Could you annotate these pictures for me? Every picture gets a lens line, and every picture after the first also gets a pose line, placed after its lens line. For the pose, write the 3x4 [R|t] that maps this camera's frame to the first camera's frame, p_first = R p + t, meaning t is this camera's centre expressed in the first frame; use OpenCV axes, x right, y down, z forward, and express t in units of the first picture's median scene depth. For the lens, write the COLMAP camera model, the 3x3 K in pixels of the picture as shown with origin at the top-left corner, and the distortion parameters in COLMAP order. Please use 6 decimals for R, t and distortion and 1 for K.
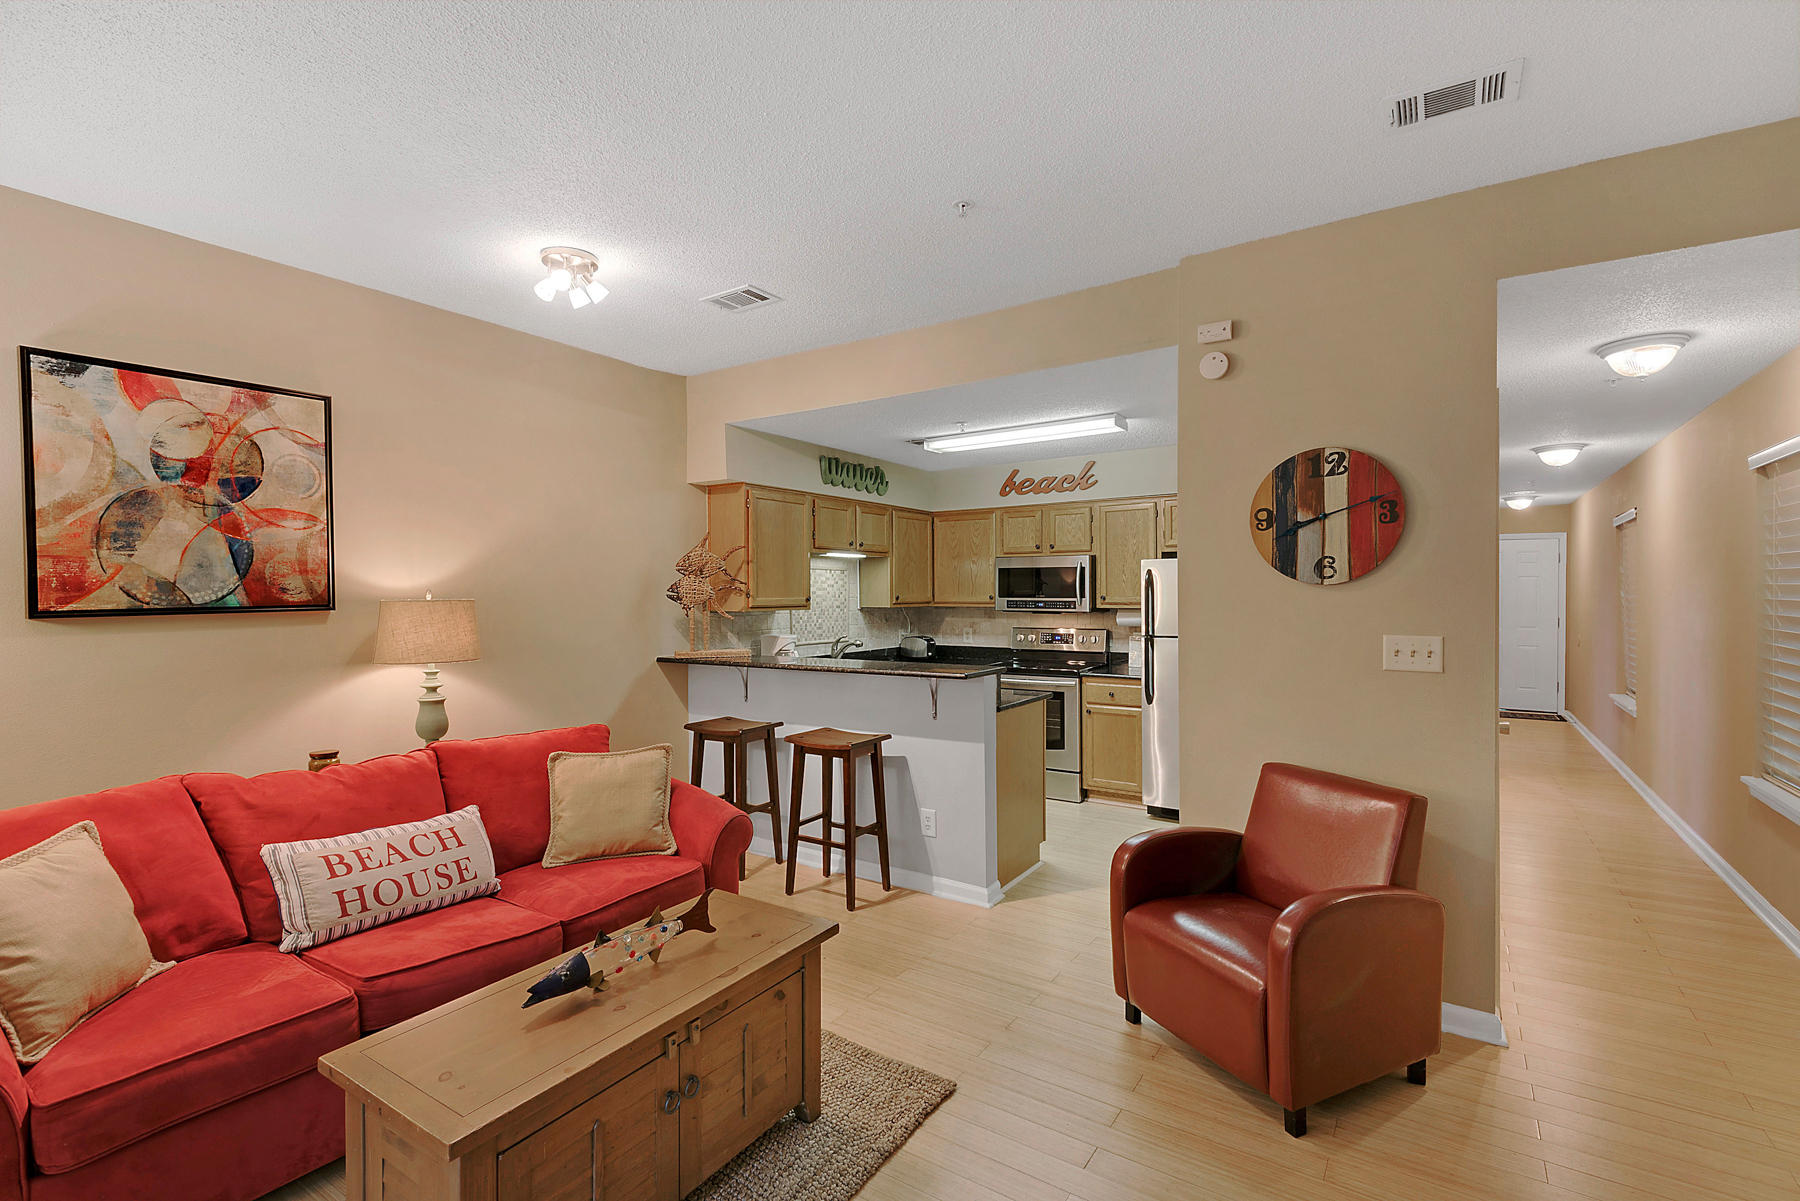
lens RADIAL K [[827.2, 0, 916.3], [0, 827.2, 586.0], [0, 0, 1]] dist [0.022896, -0.011001]
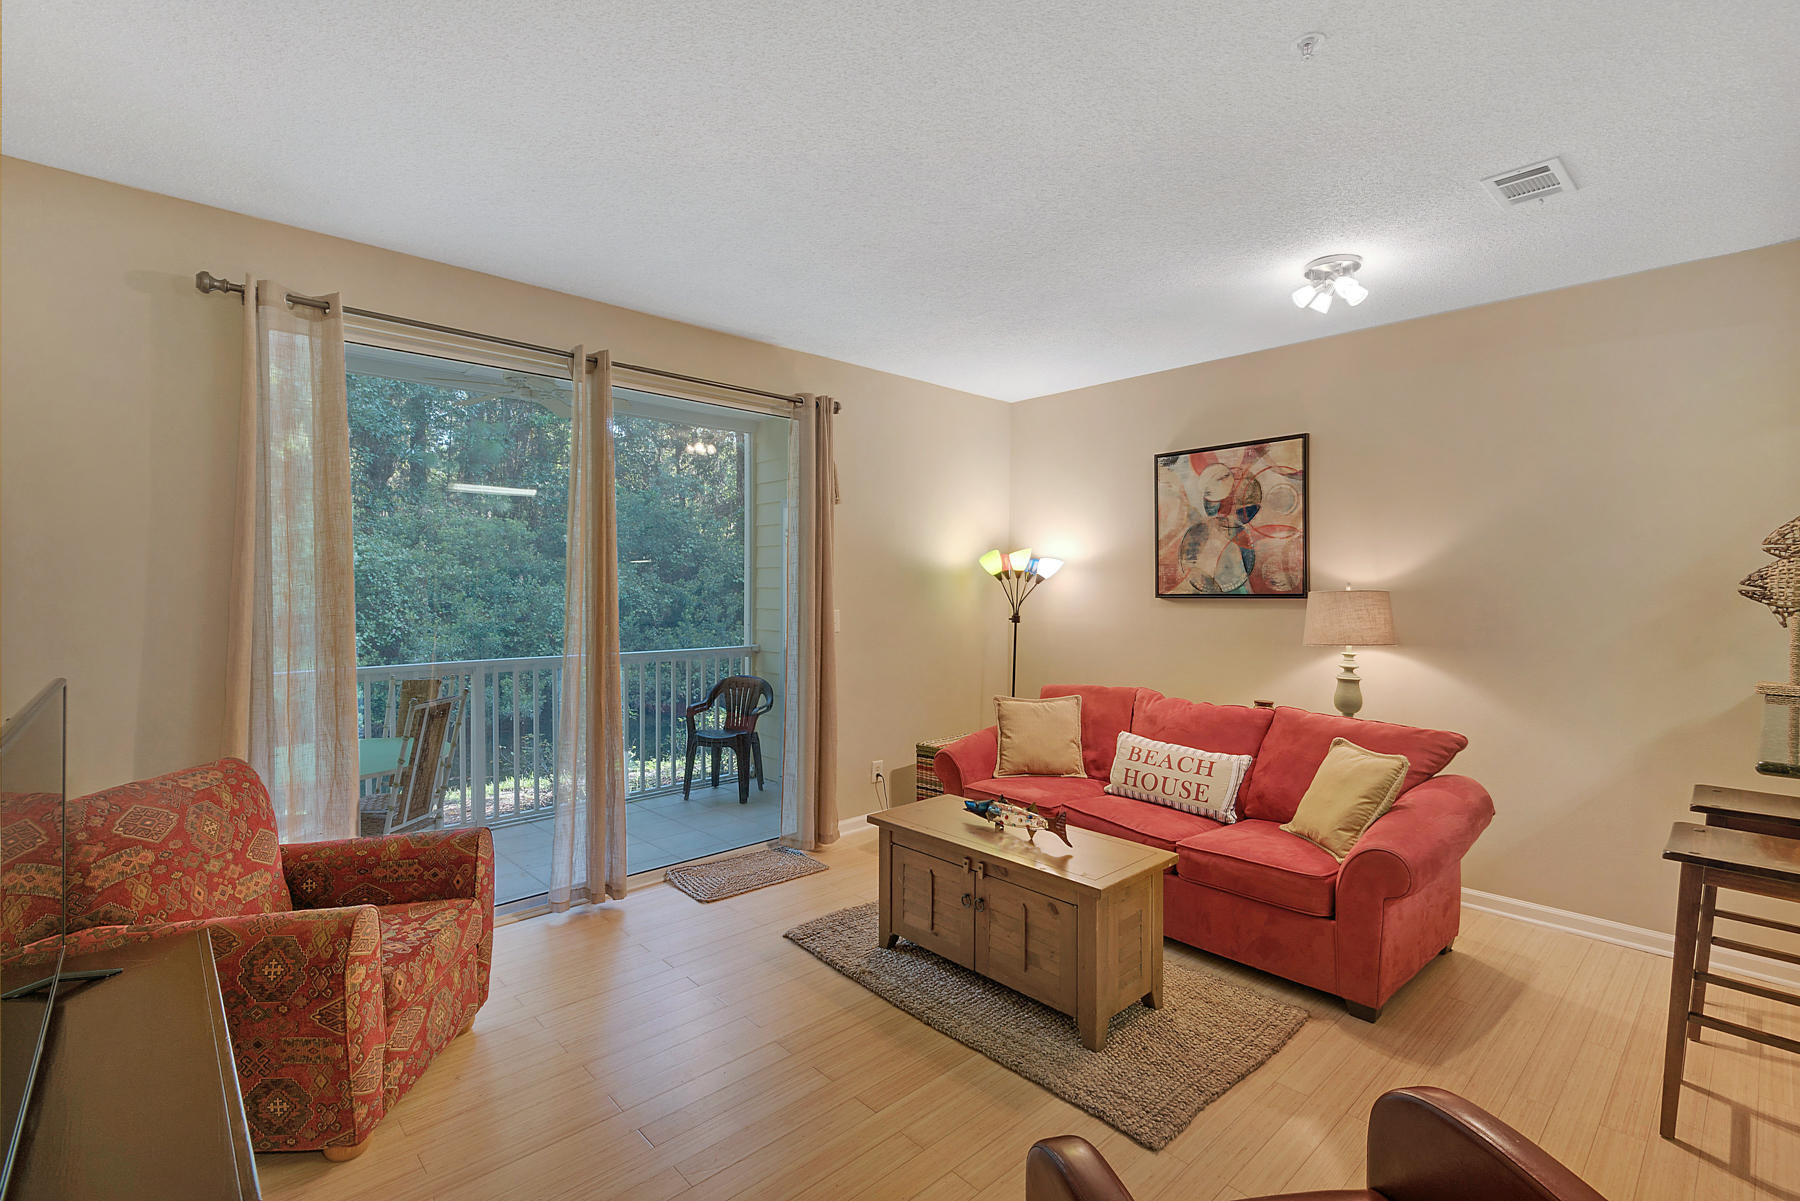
lens RADIAL K [[827.2, 0, 891.2], [0, 827.2, 612.0], [0, 0, 1]] dist [0.022896, -0.011001]
pose [[-0.253784, 0.039511, -0.966454, 0.722975], [0.009875, 0.999219, 0.038257, -0.005976], [0.967211, 0.000166, -0.253976, 0.710604]]
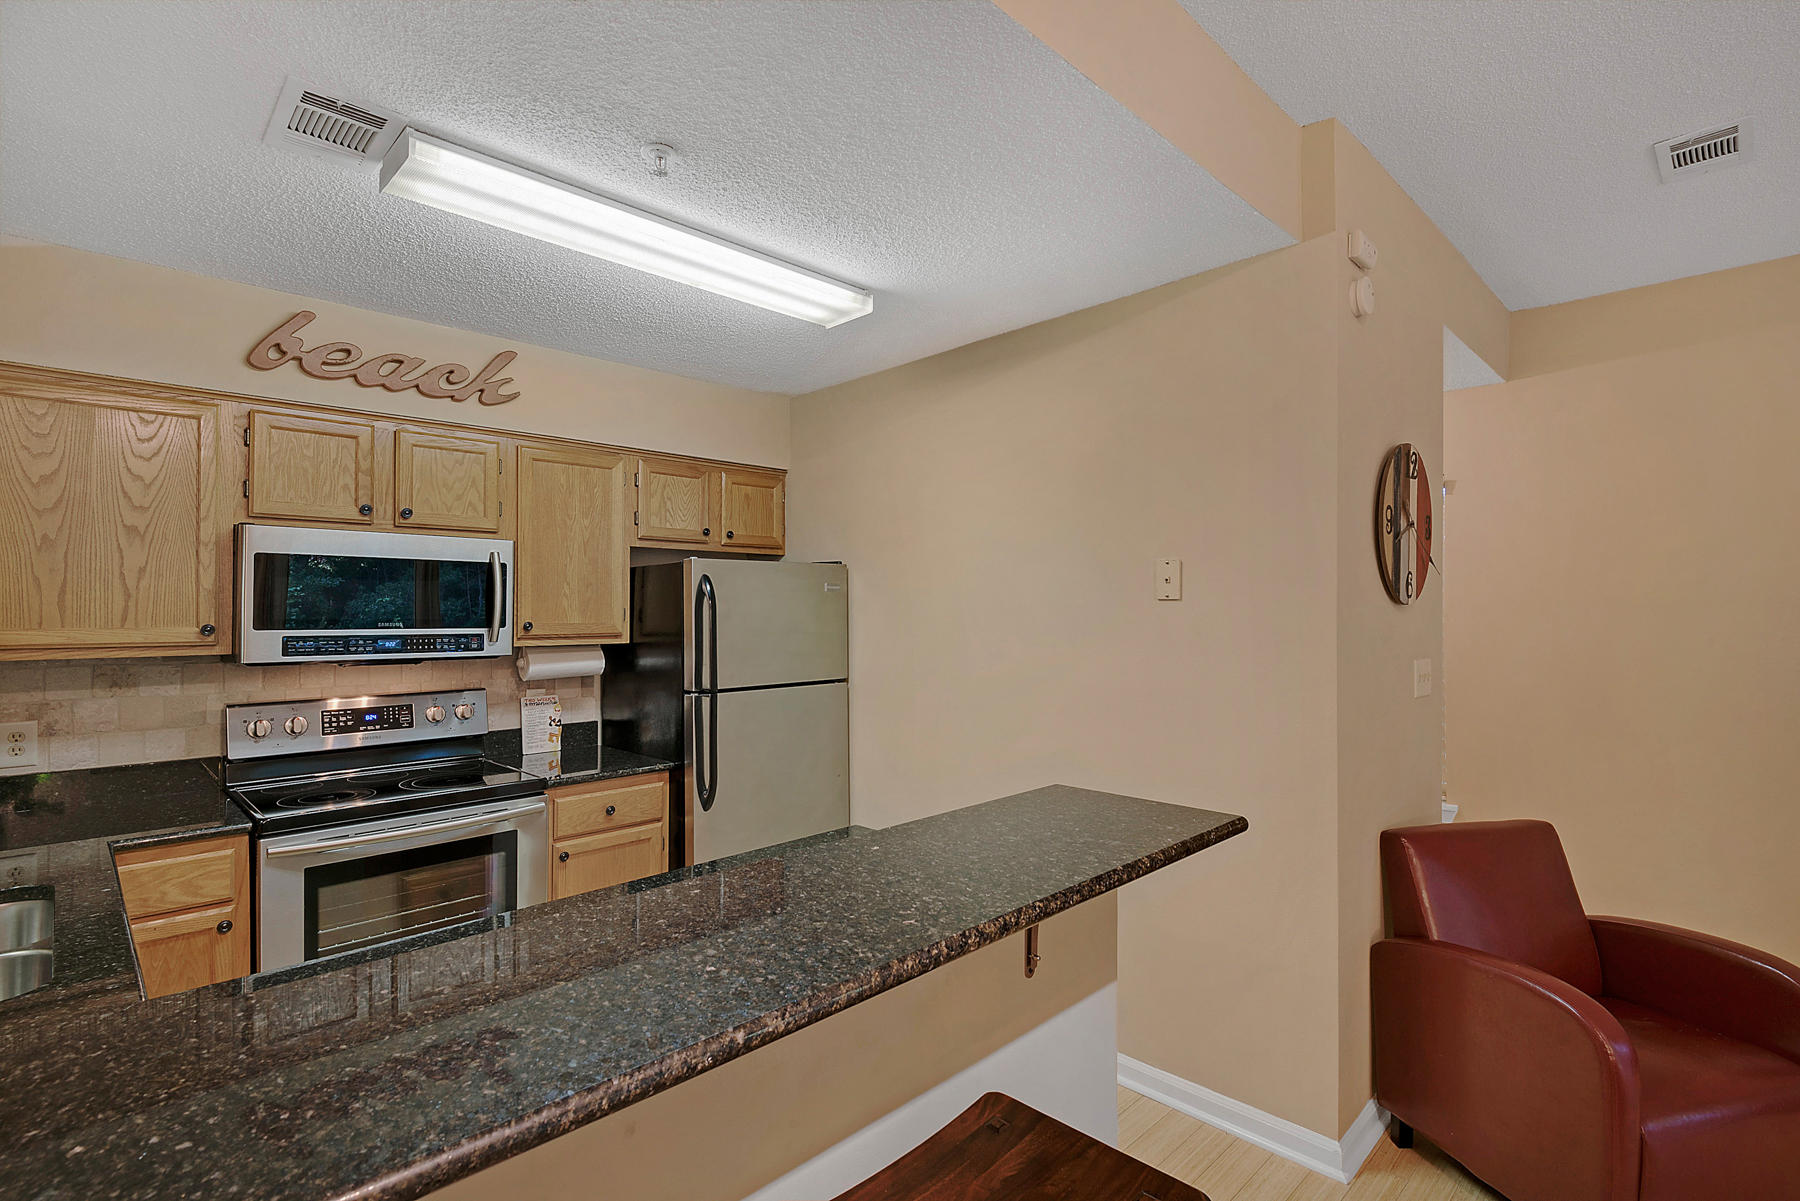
lens RADIAL K [[856.8, 0, 921.2], [0, 856.8, 605.6], [0, 0, 1]] dist [0.002876, -0.004407]
pose [[0.222584, 0.012196, 0.974837, -0.413238], [-0.008583, 0.999908, -0.010550, 0.008435], [-0.974876, -0.006019, 0.222668, 1.185239]]
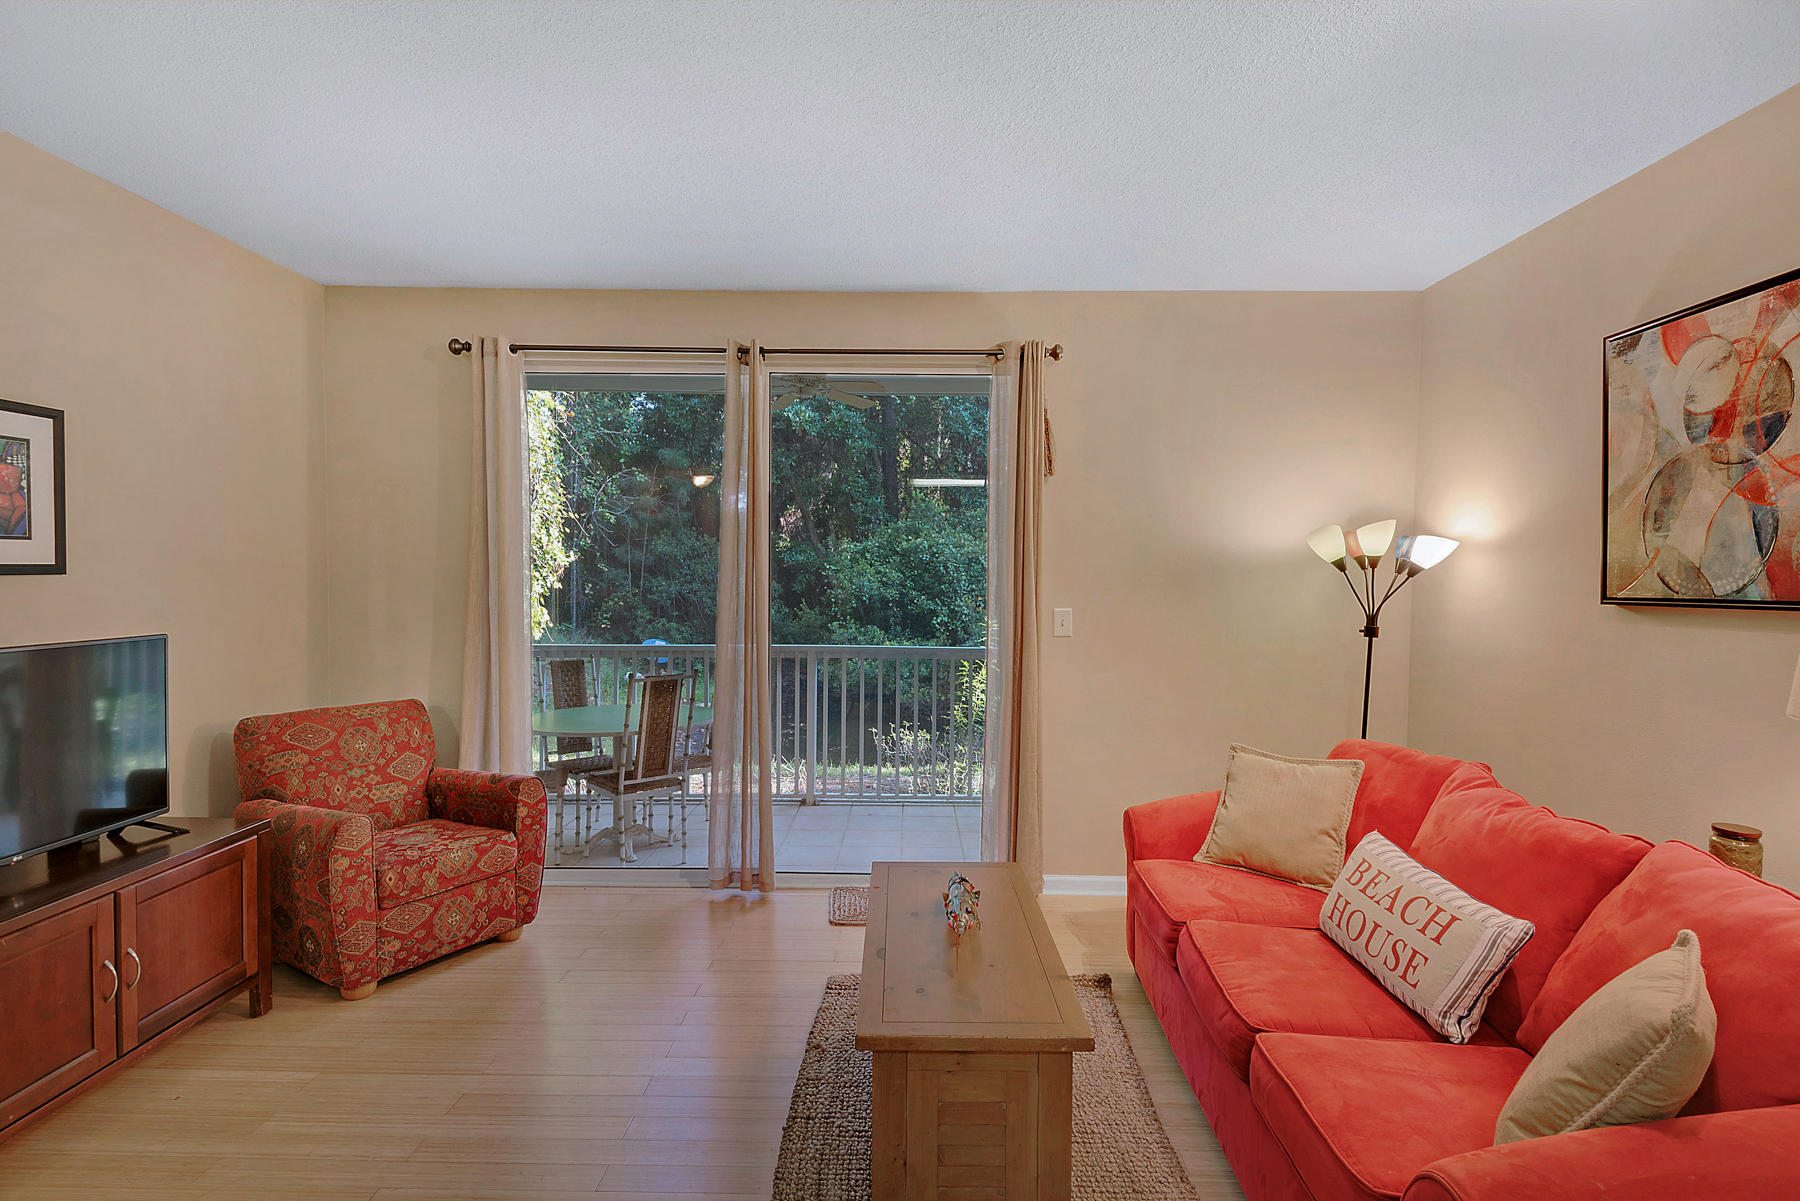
lens RADIAL K [[890.4, 0, 900.7], [0, 890.4, 599.0], [0, 0, 1]] dist [0.011692, -0.008976]
pose [[-0.855237, 0.014639, -0.518030, 0.190281], [0.002400, 0.999702, 0.024287, 0.003014], [0.518232, 0.019528, -0.855017, 1.181420]]
